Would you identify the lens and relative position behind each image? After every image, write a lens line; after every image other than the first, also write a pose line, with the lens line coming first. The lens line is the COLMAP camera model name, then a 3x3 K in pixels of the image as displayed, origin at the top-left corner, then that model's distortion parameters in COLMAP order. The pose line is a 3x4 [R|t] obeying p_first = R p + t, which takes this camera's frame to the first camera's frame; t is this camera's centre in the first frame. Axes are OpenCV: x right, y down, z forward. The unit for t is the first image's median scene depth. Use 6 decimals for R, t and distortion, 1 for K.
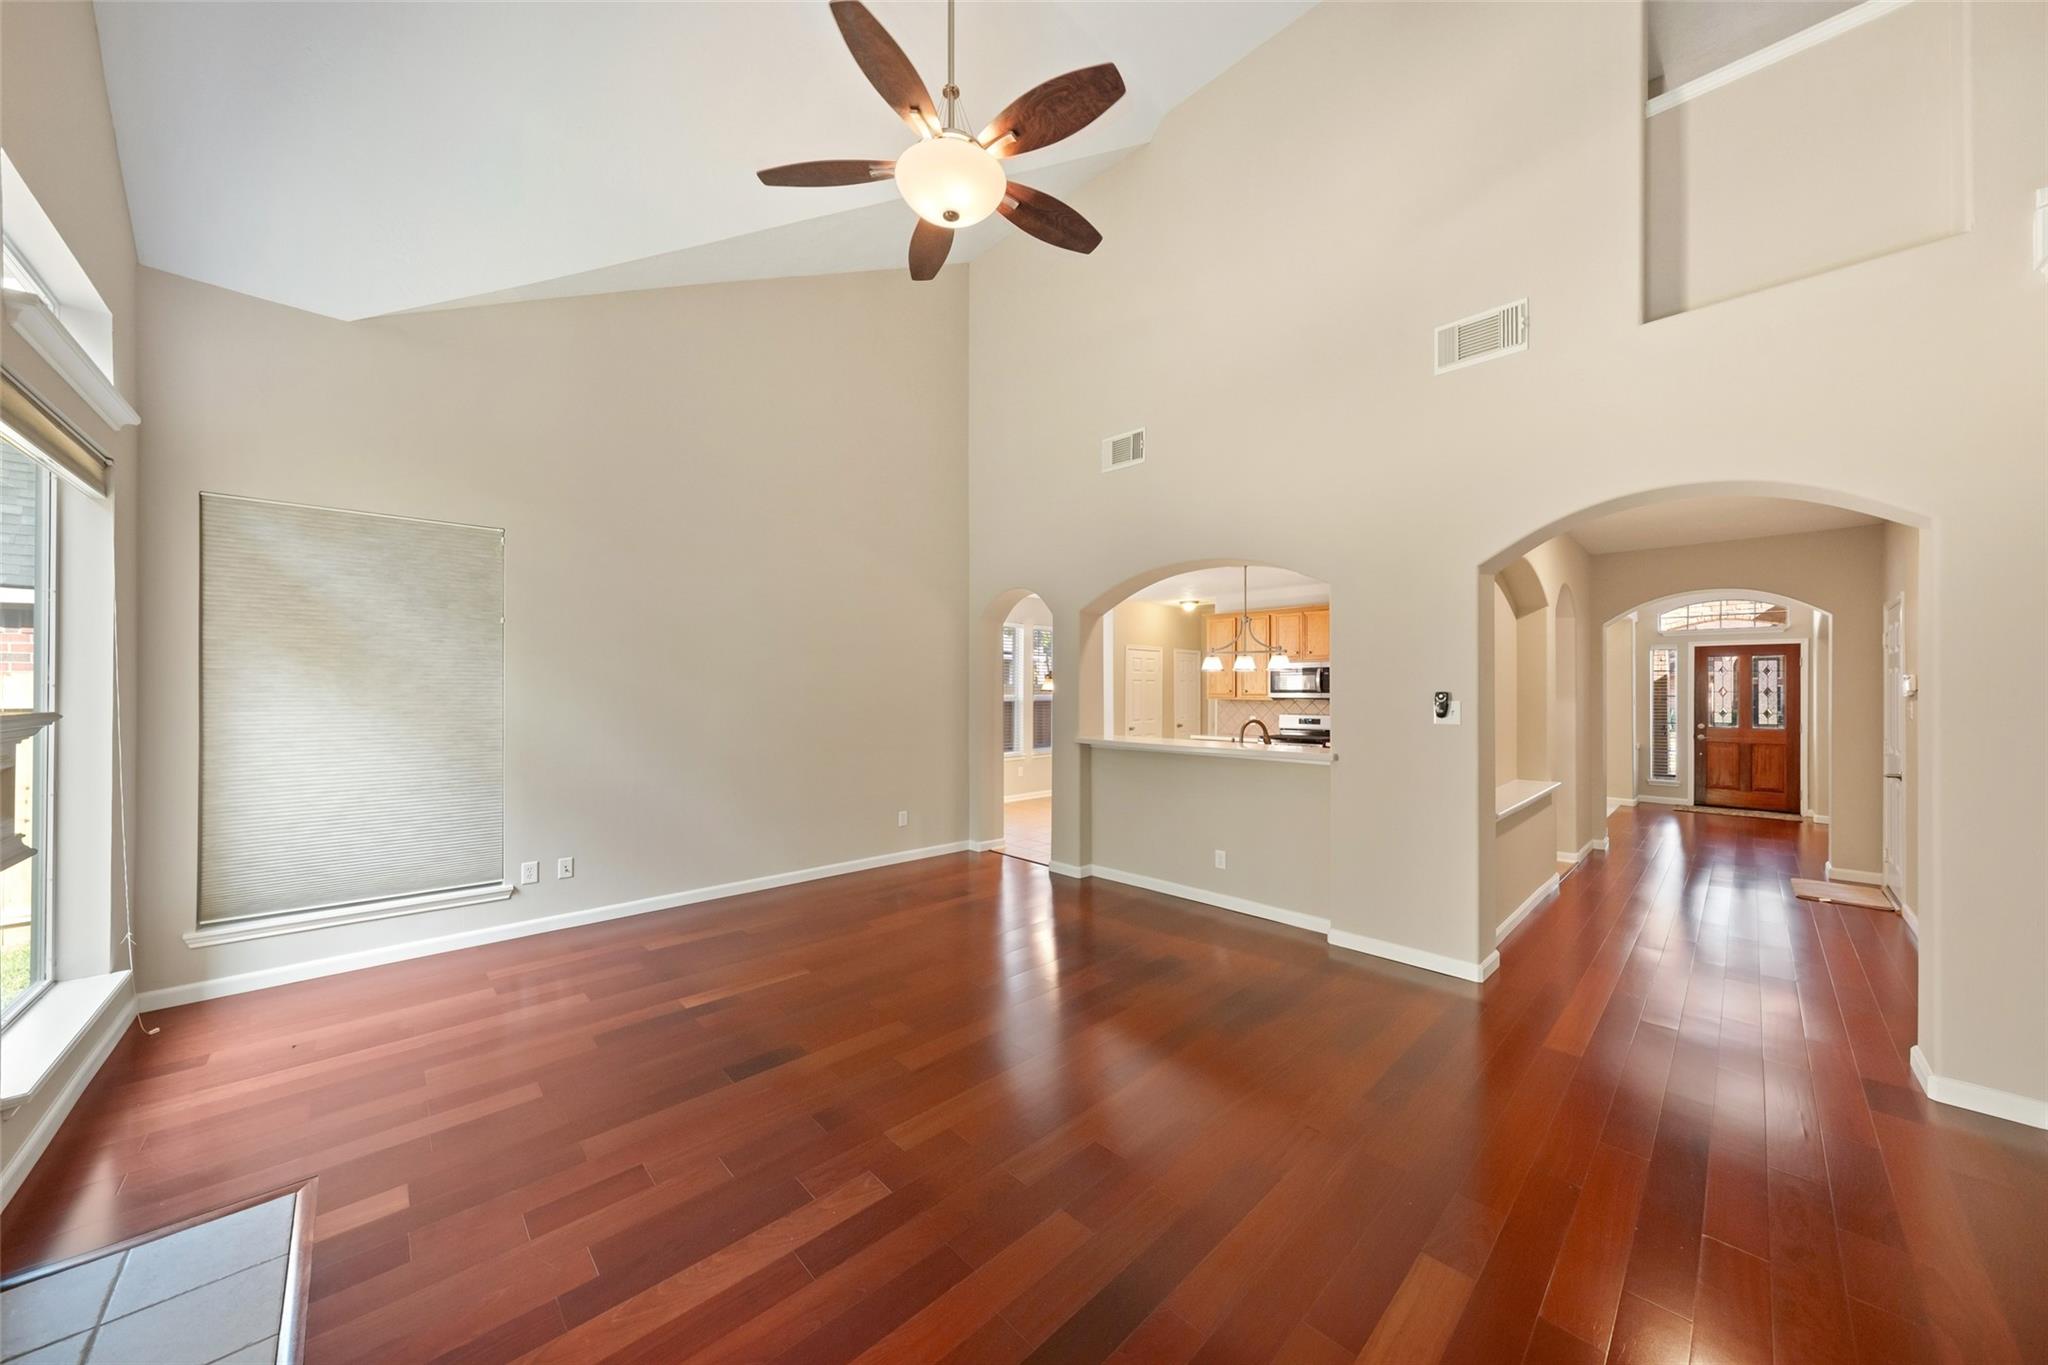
lens RADIAL K [[689.1, 0, 1010.0], [0, 689.1, 689.6], [0, 0, 1]] dist [-0.002114, -0.000153]
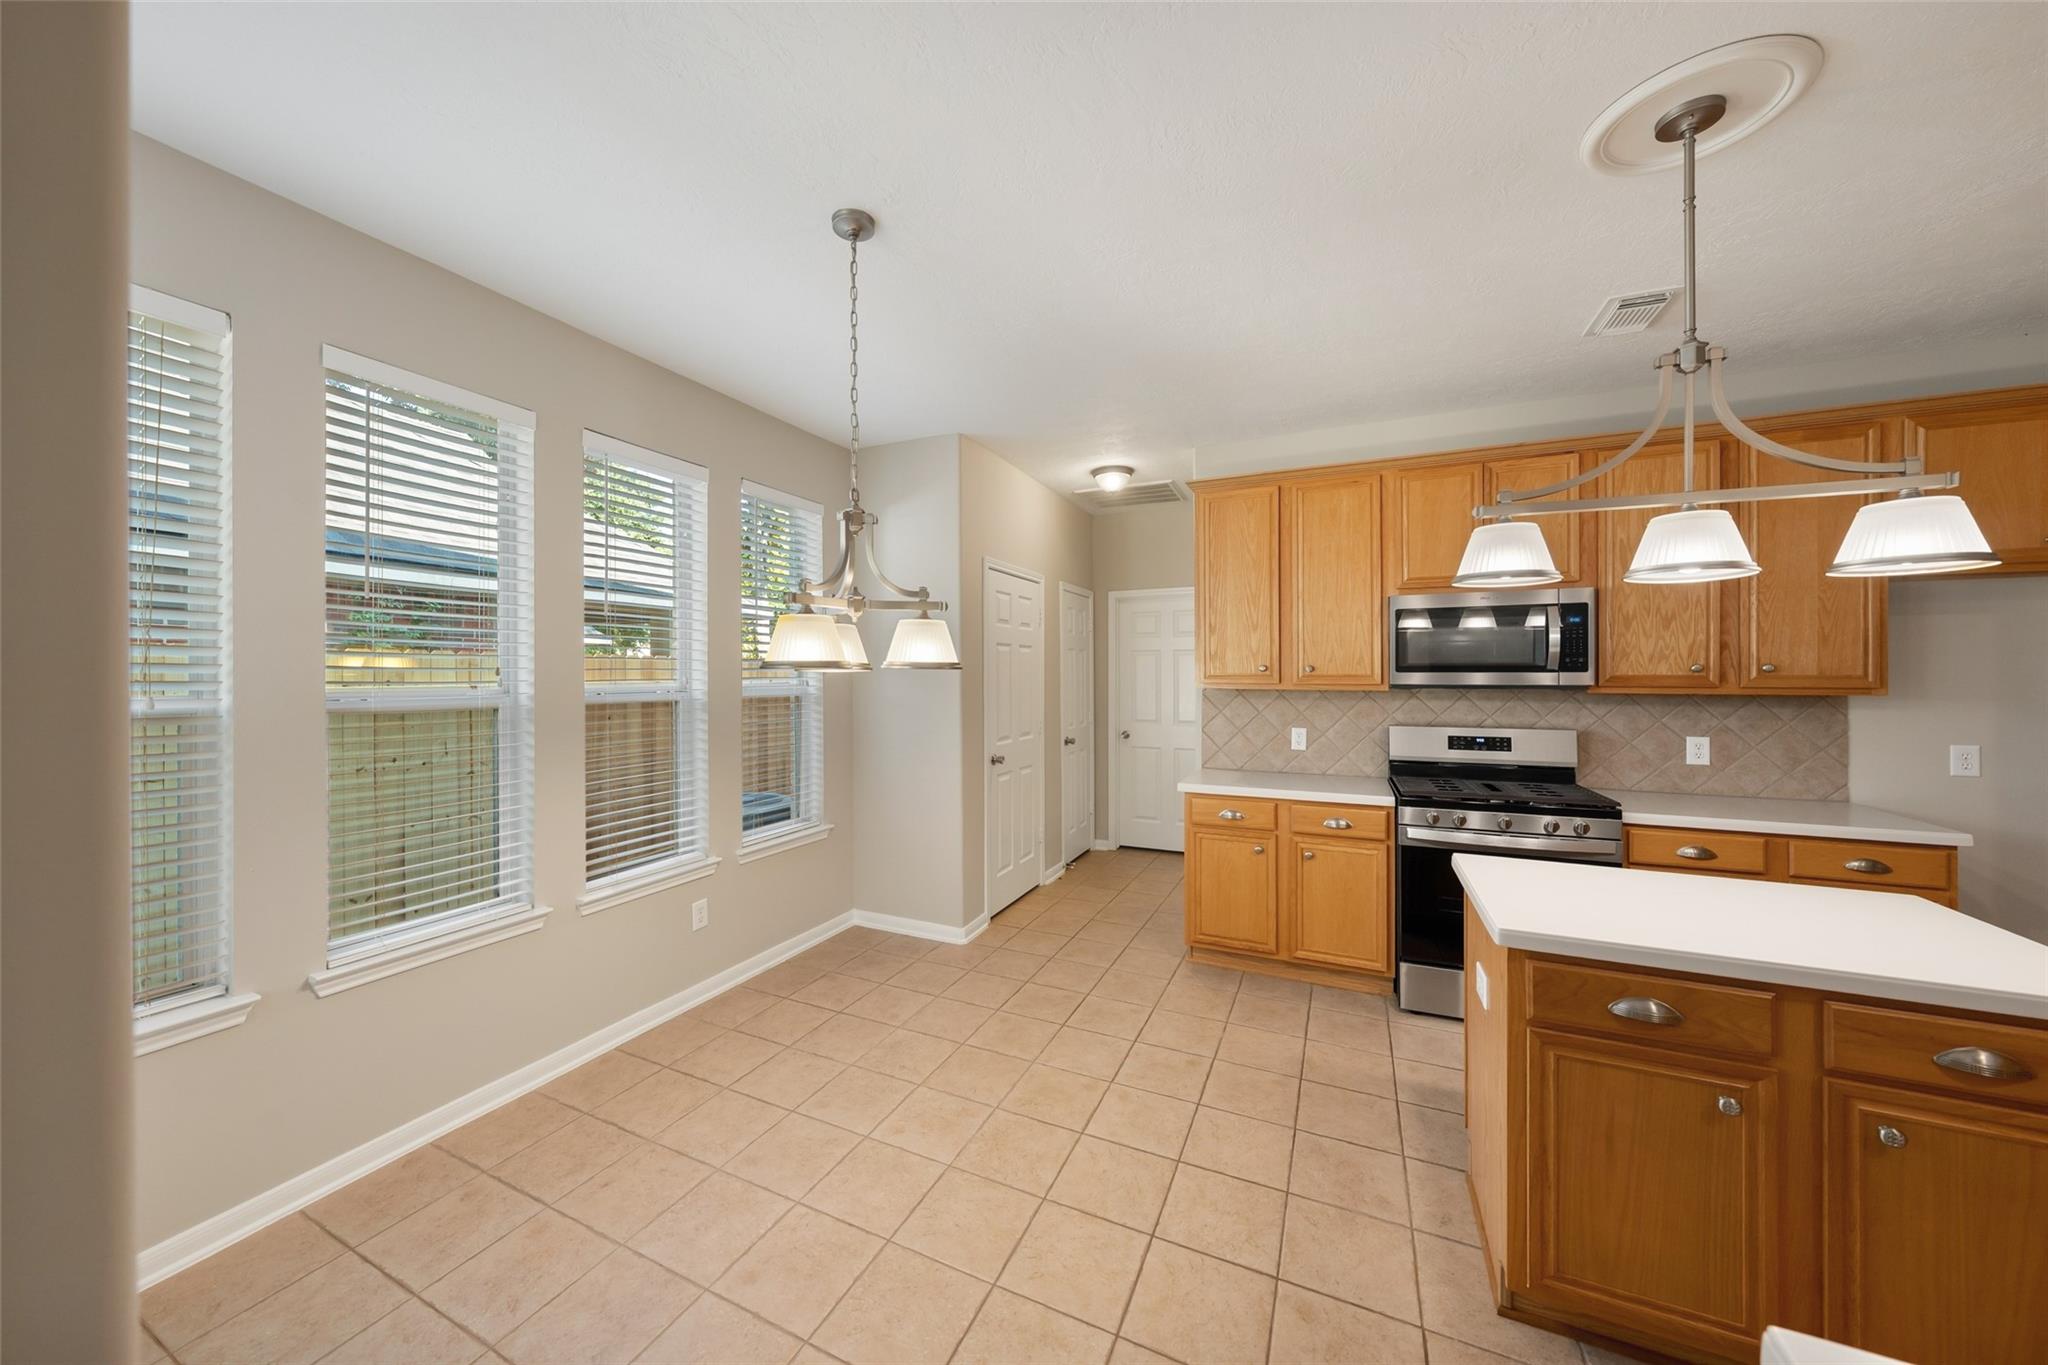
lens RADIAL K [[701.2, 0, 1020.4], [0, 701.2, 671.4], [0, 0, 1]] dist [-0.001618, -0.000161]
pose [[0.926541, -0.002424, 0.376186, 0.066176], [0.002195, 0.999997, 0.001038, 0.006511], [-0.376188, -0.000137, 0.926543, 1.320061]]
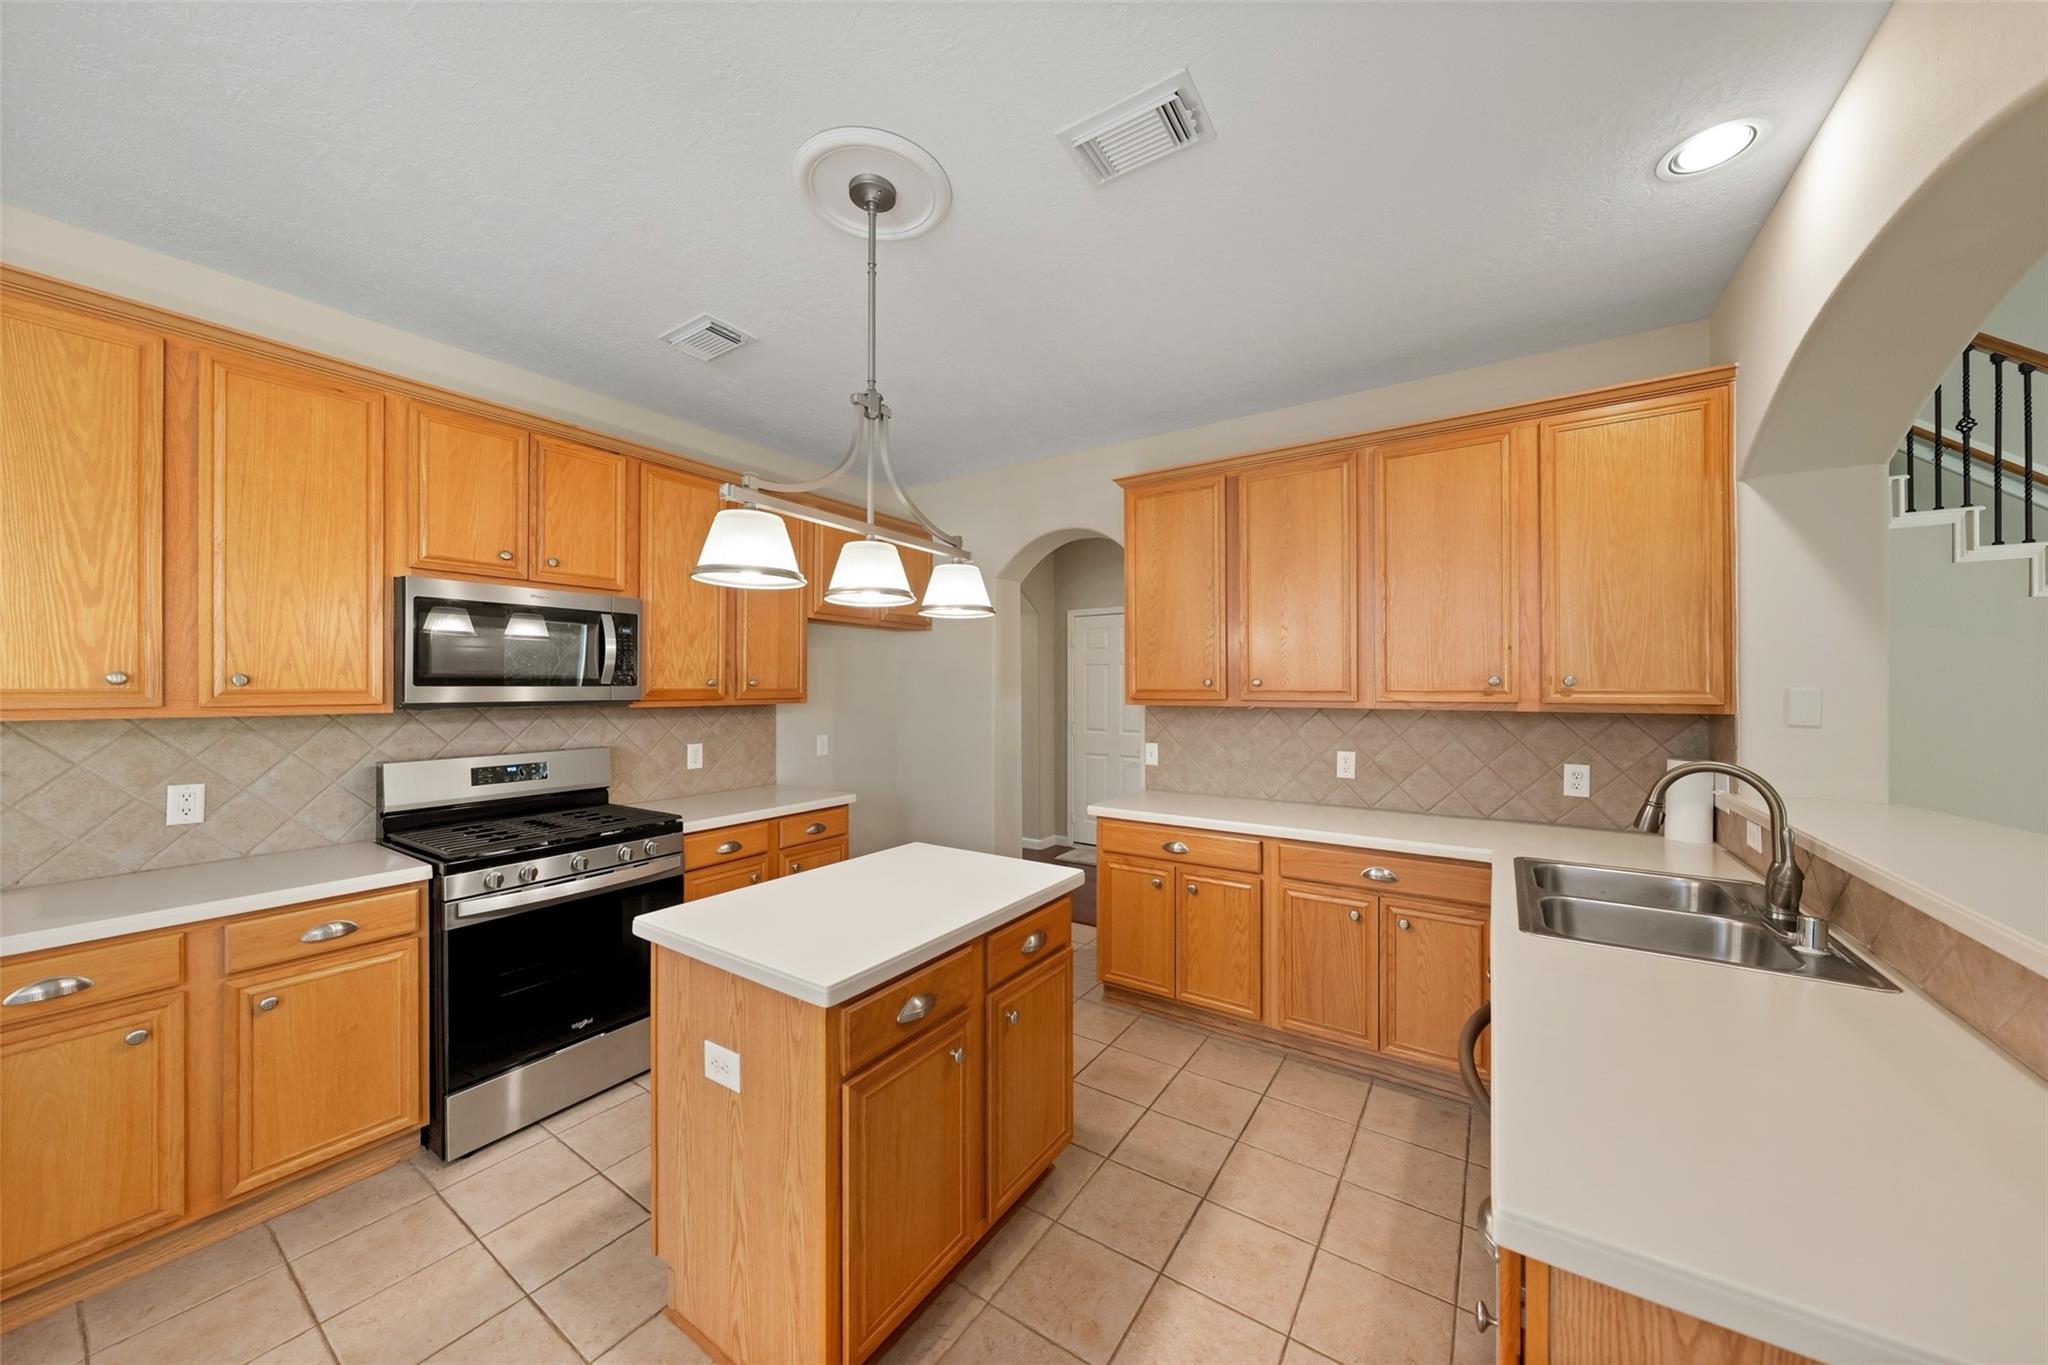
lens RADIAL K [[701.8, 0, 1014.3], [0, 701.8, 684.2], [0, 0, 1]] dist [-0.001475, 0.000058]
pose [[-0.218229, -0.000547, 0.975898, 0.108577], [-0.003640, 0.999993, -0.000253, 0.006083], [-0.975891, -0.003607, -0.218229, 1.532505]]
